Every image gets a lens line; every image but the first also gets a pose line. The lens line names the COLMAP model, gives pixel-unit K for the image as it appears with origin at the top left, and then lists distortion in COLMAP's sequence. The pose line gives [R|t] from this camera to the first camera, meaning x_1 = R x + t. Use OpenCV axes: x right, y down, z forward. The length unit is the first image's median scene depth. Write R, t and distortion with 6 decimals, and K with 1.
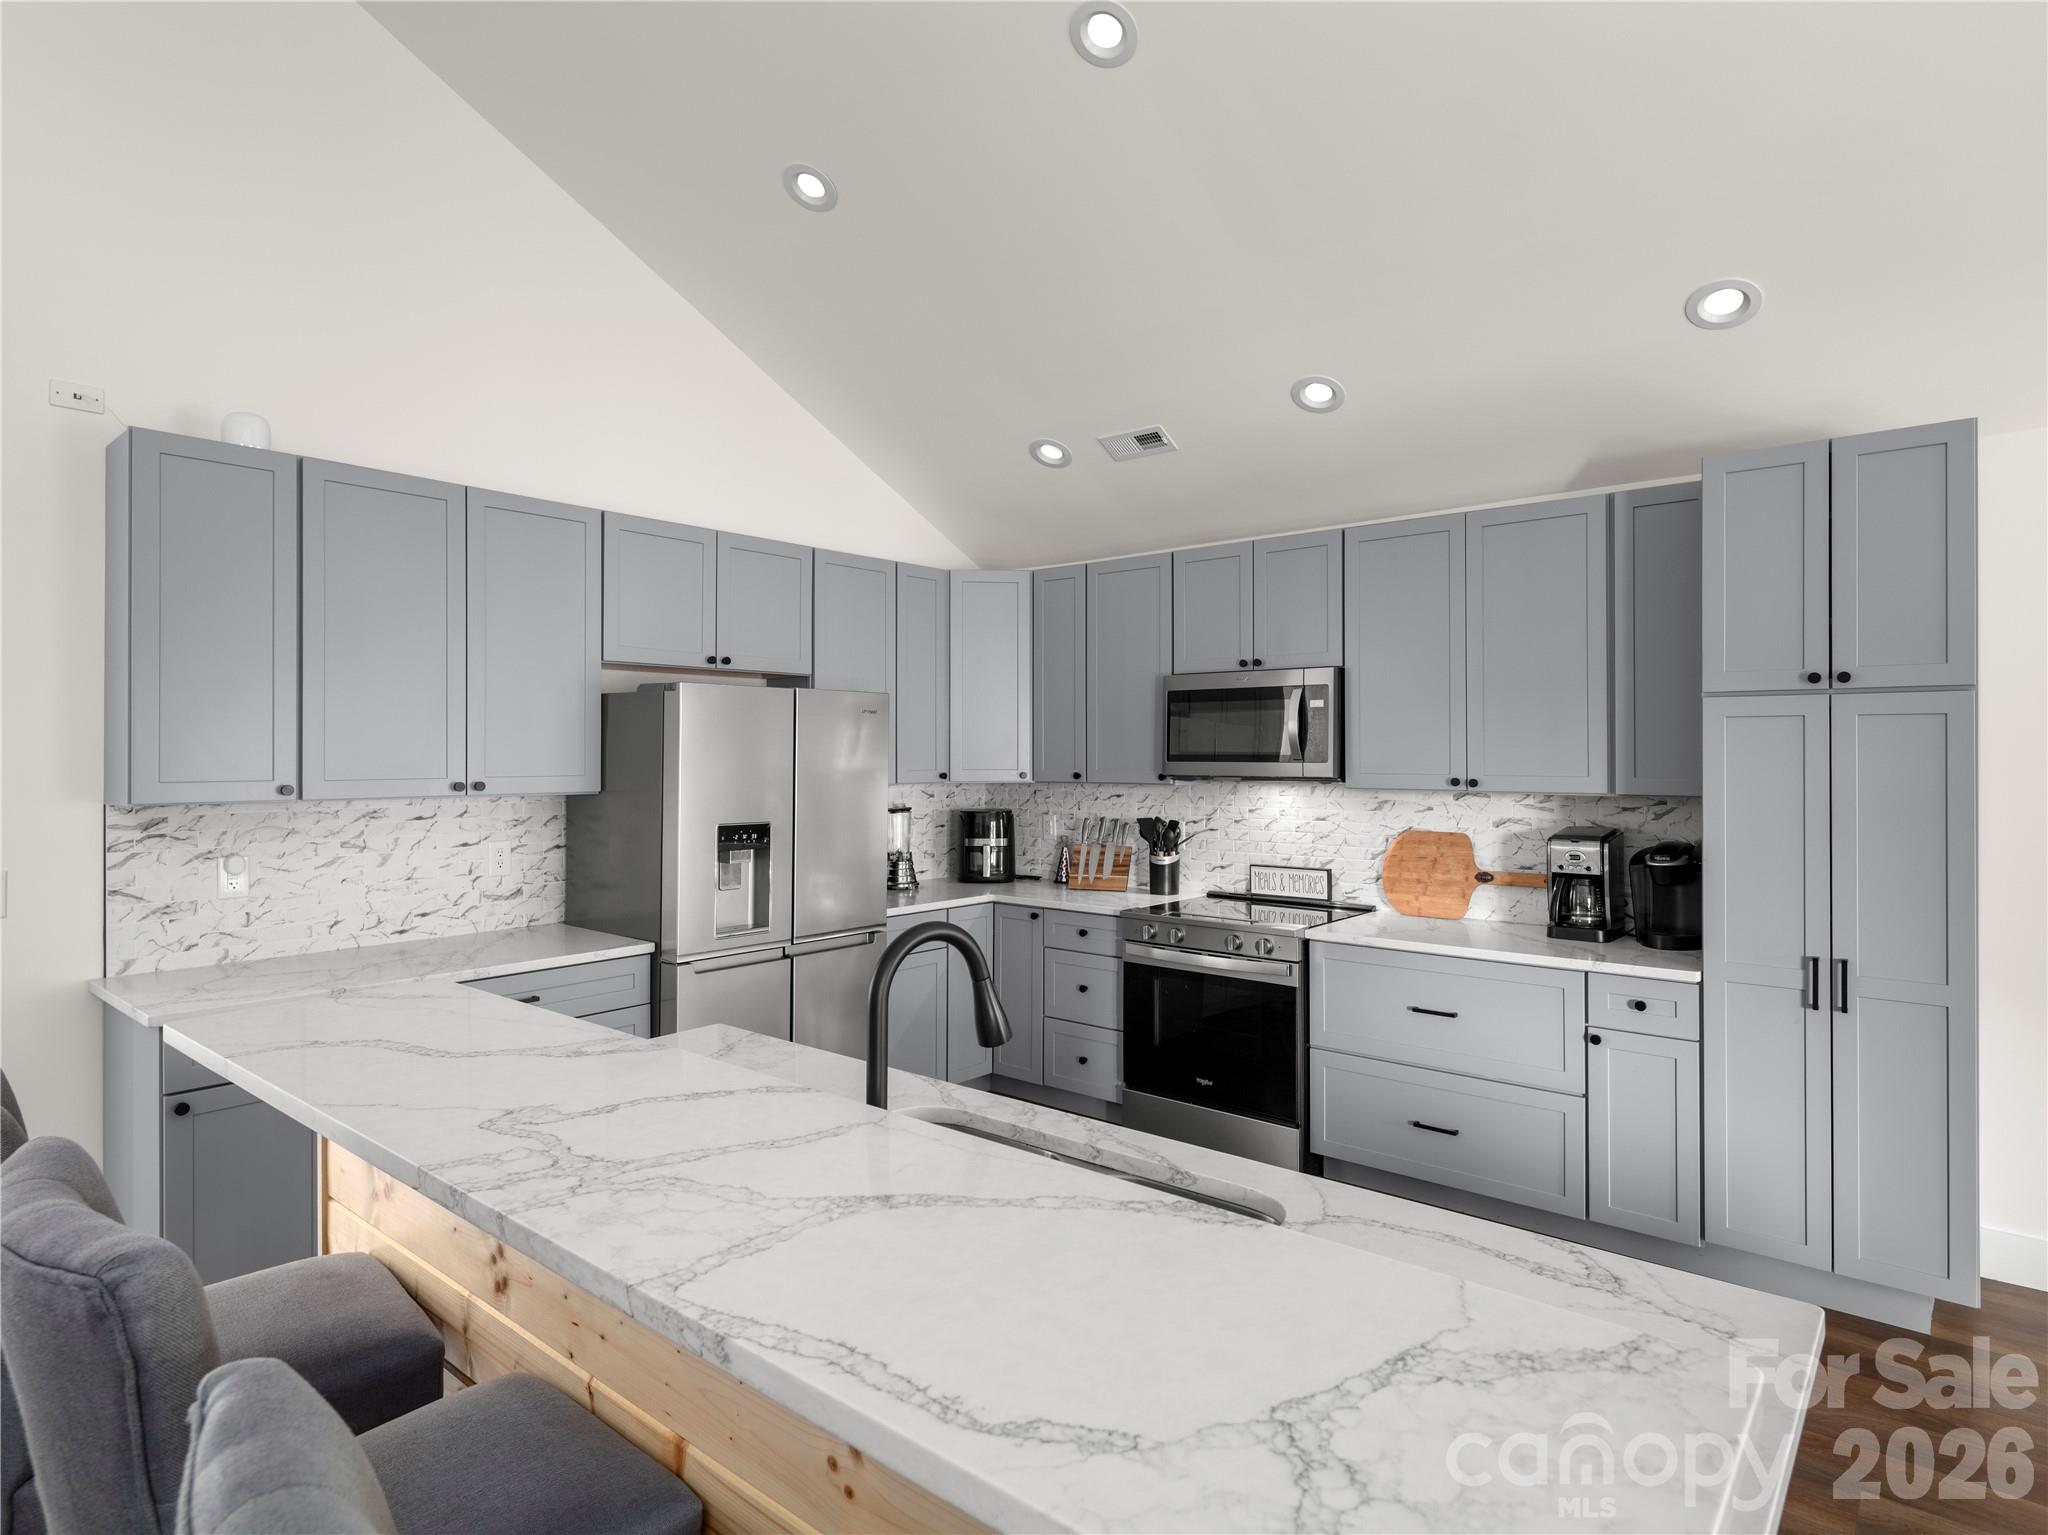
lens RADIAL K [[1120.5, 0, 1036.2], [0, 1120.5, 746.2], [0, 0, 1]] dist [0.001617, -0.000537]
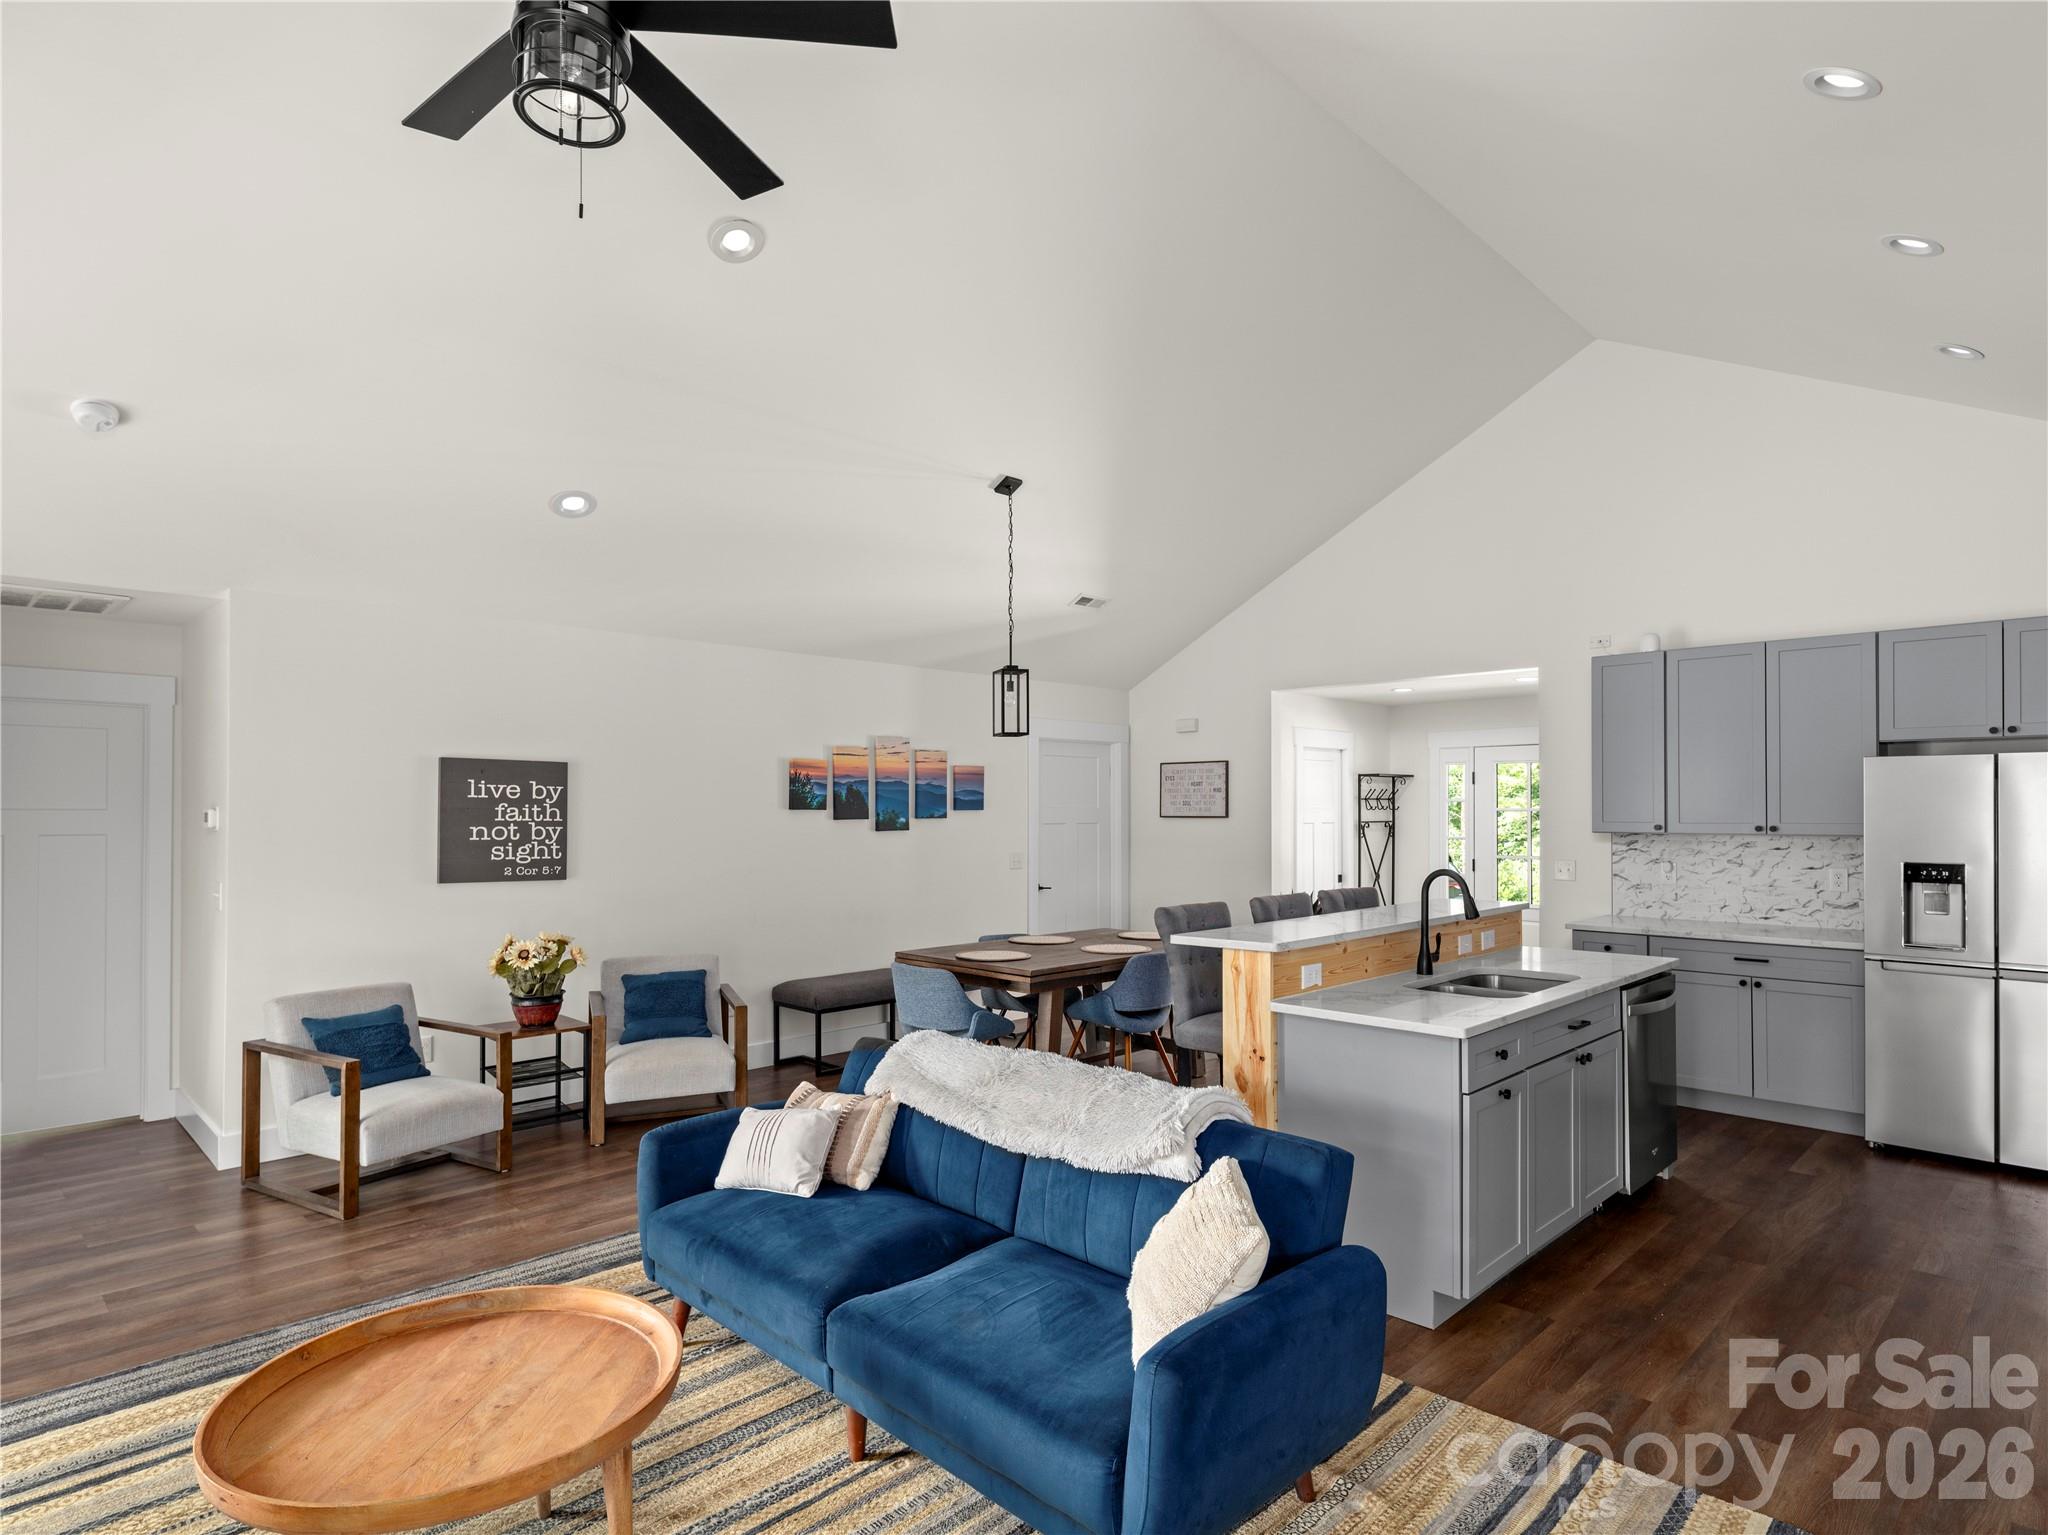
lens RADIAL K [[1116.9, 0, 1035.8], [0, 1116.9, 800.7], [0, 0, 1]] dist [-0.000655, -0.002349]
pose [[-0.085290, -0.006566, -0.996335, 0.994461], [0.007706, 0.999944, -0.007250, -0.000421], [0.996326, -0.008296, -0.085235, 0.078013]]
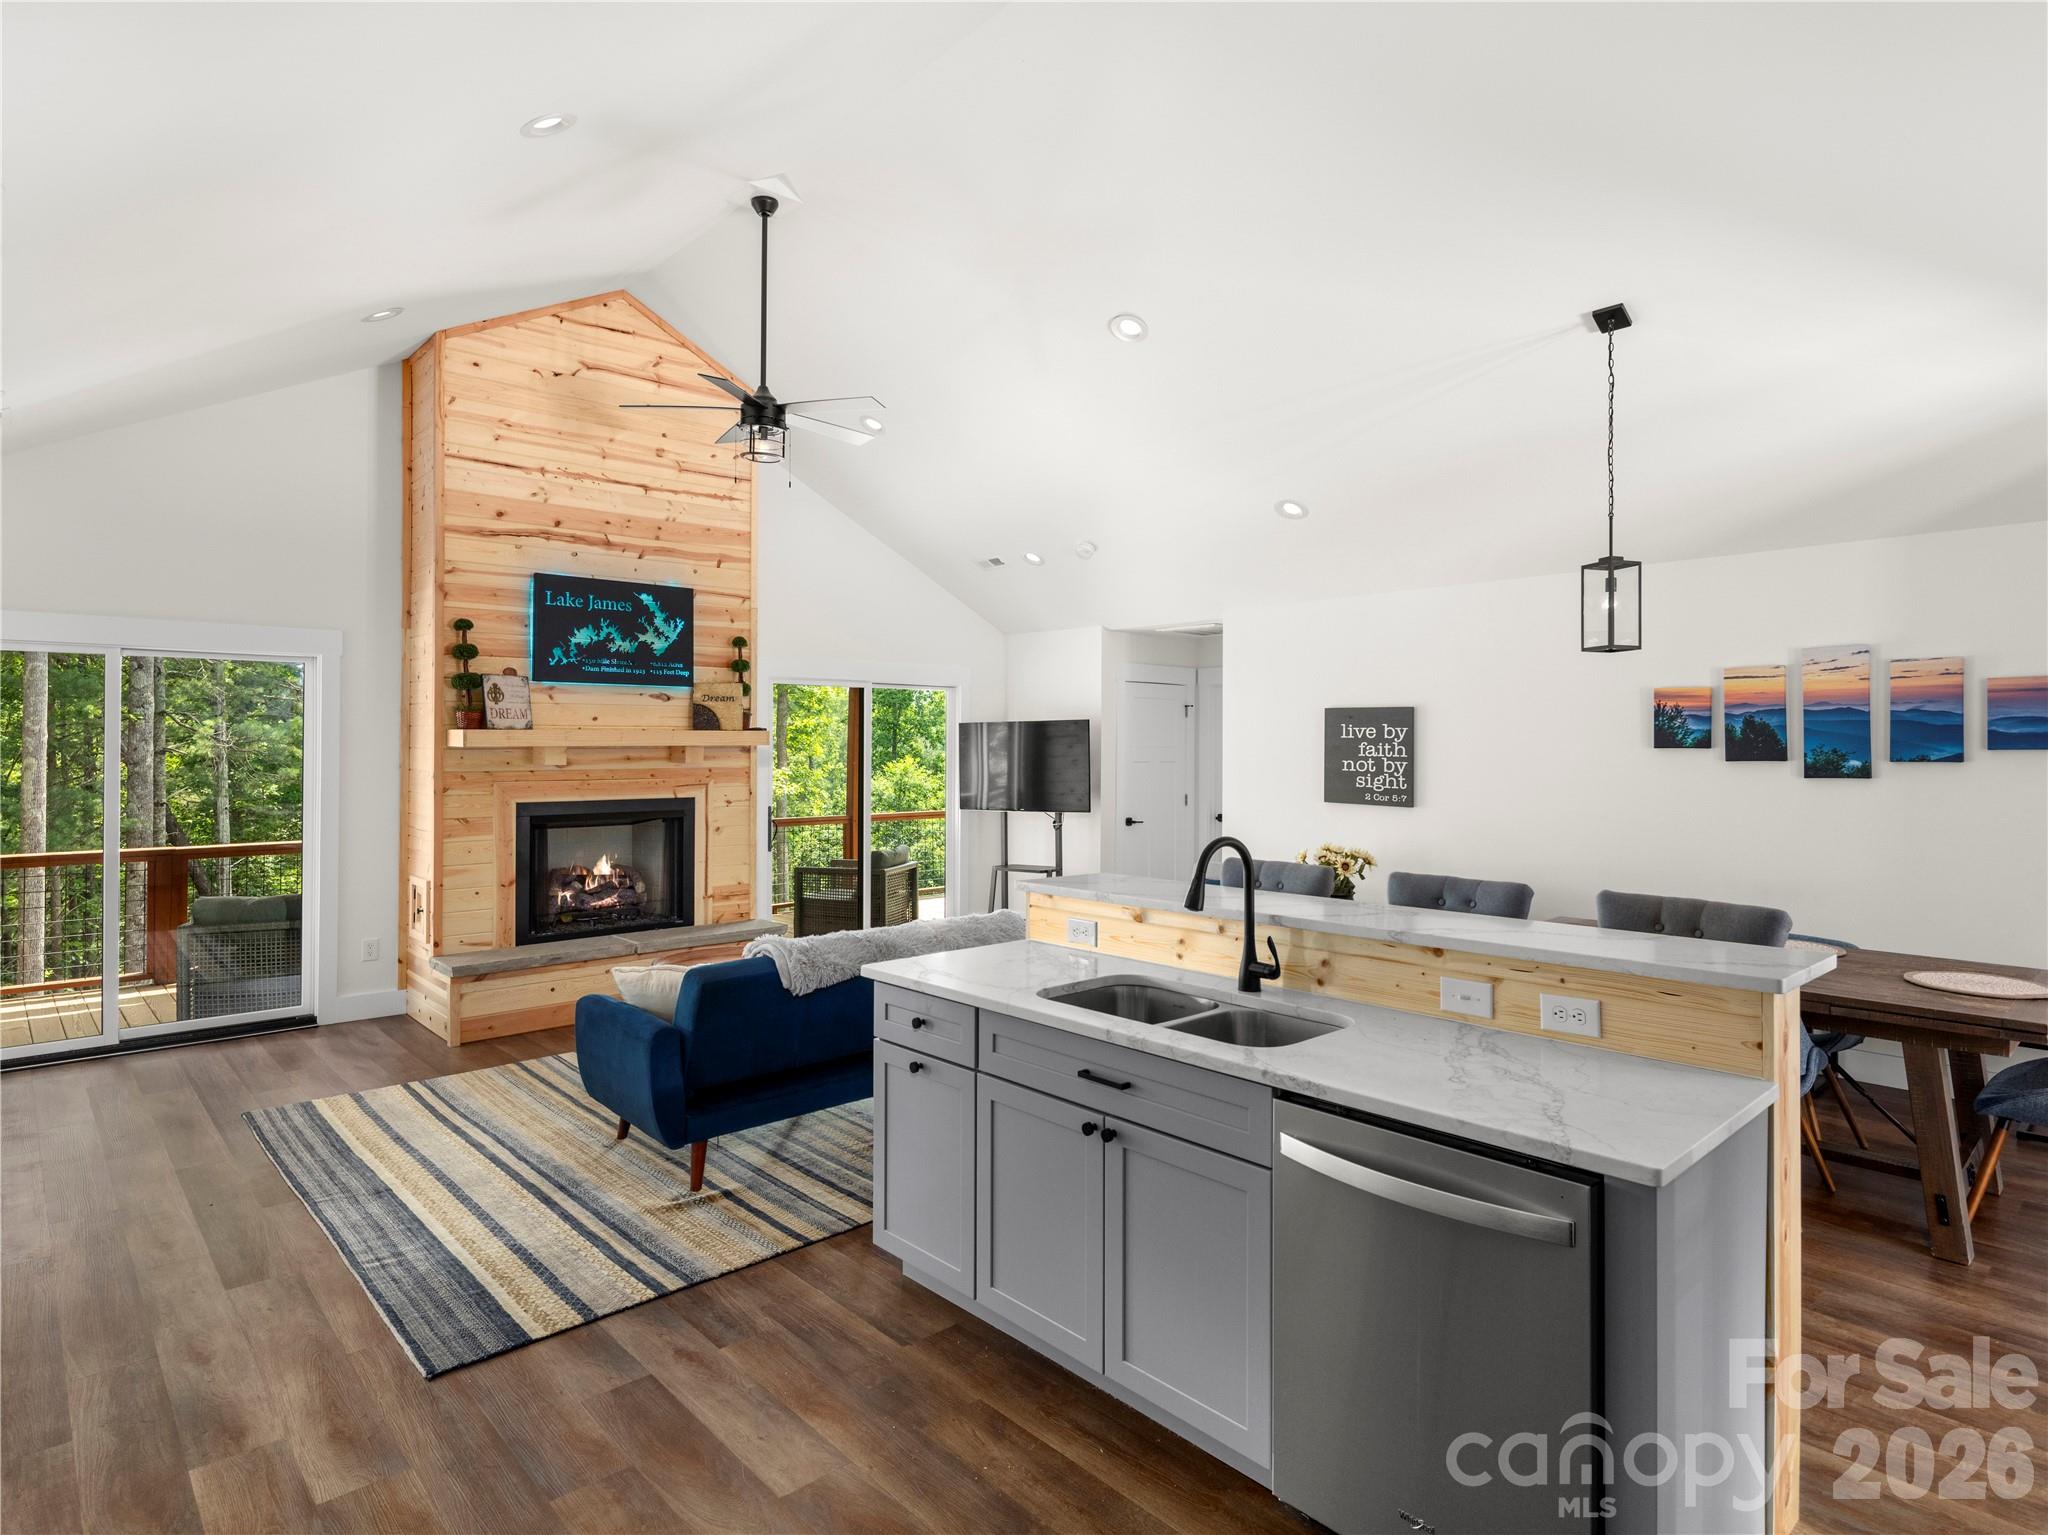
lens RADIAL K [[1111.5, 0, 1035.6], [0, 1111.5, 738.6], [0, 0, 1]] dist [0.003093, -0.000463]
pose [[-0.992078, 0.001027, 0.125621, -0.003810], [-0.000643, 0.999912, -0.013253, 0.005102], [-0.125624, -0.013229, -0.991990, 1.049581]]
